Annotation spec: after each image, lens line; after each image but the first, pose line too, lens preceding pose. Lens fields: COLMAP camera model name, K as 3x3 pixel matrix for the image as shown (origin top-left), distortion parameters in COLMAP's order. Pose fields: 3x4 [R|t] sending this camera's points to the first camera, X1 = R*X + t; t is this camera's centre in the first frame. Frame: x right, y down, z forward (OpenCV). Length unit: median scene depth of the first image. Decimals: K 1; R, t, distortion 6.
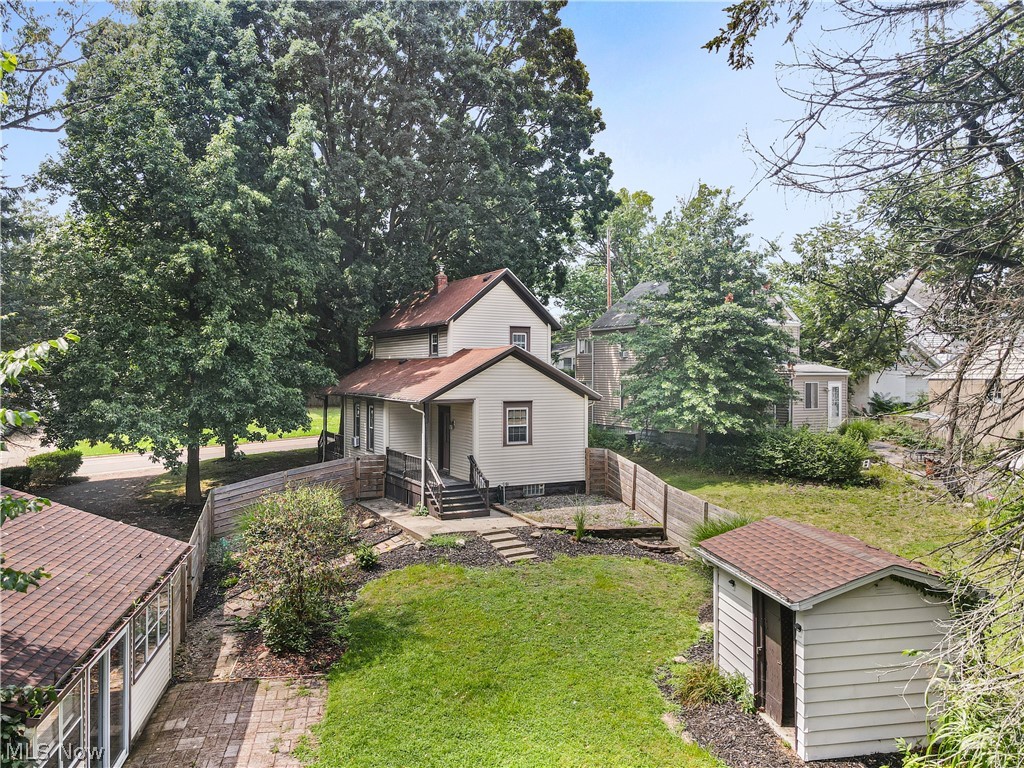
lens RADIAL K [[743.0, 0, 512.0], [0, 743.0, 384.0], [0, 0, 1]] dist [0.032212, -0.021721]
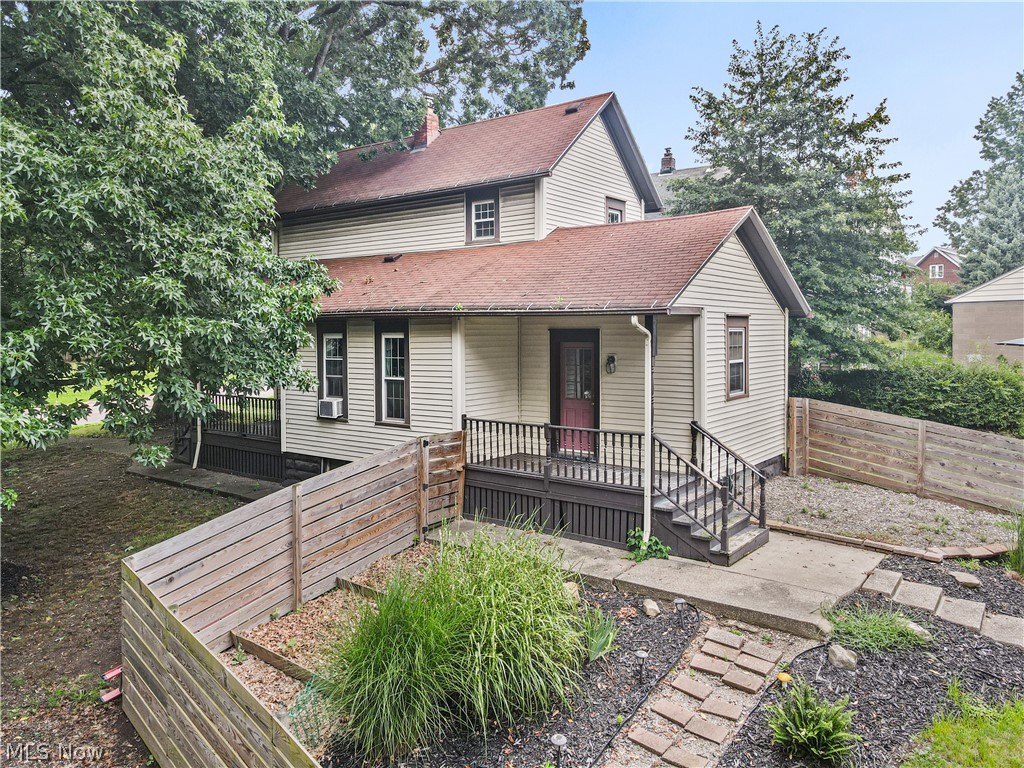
lens RADIAL K [[743.0, 0, 512.0], [0, 743.0, 384.0], [0, 0, 1]] dist [0.032212, -0.021721]
pose [[0.912557, -0.038817, 0.407104, -0.356667], [0.015849, 0.998094, 0.059641, 0.037646], [-0.408643, -0.047973, 0.911433, 0.572878]]
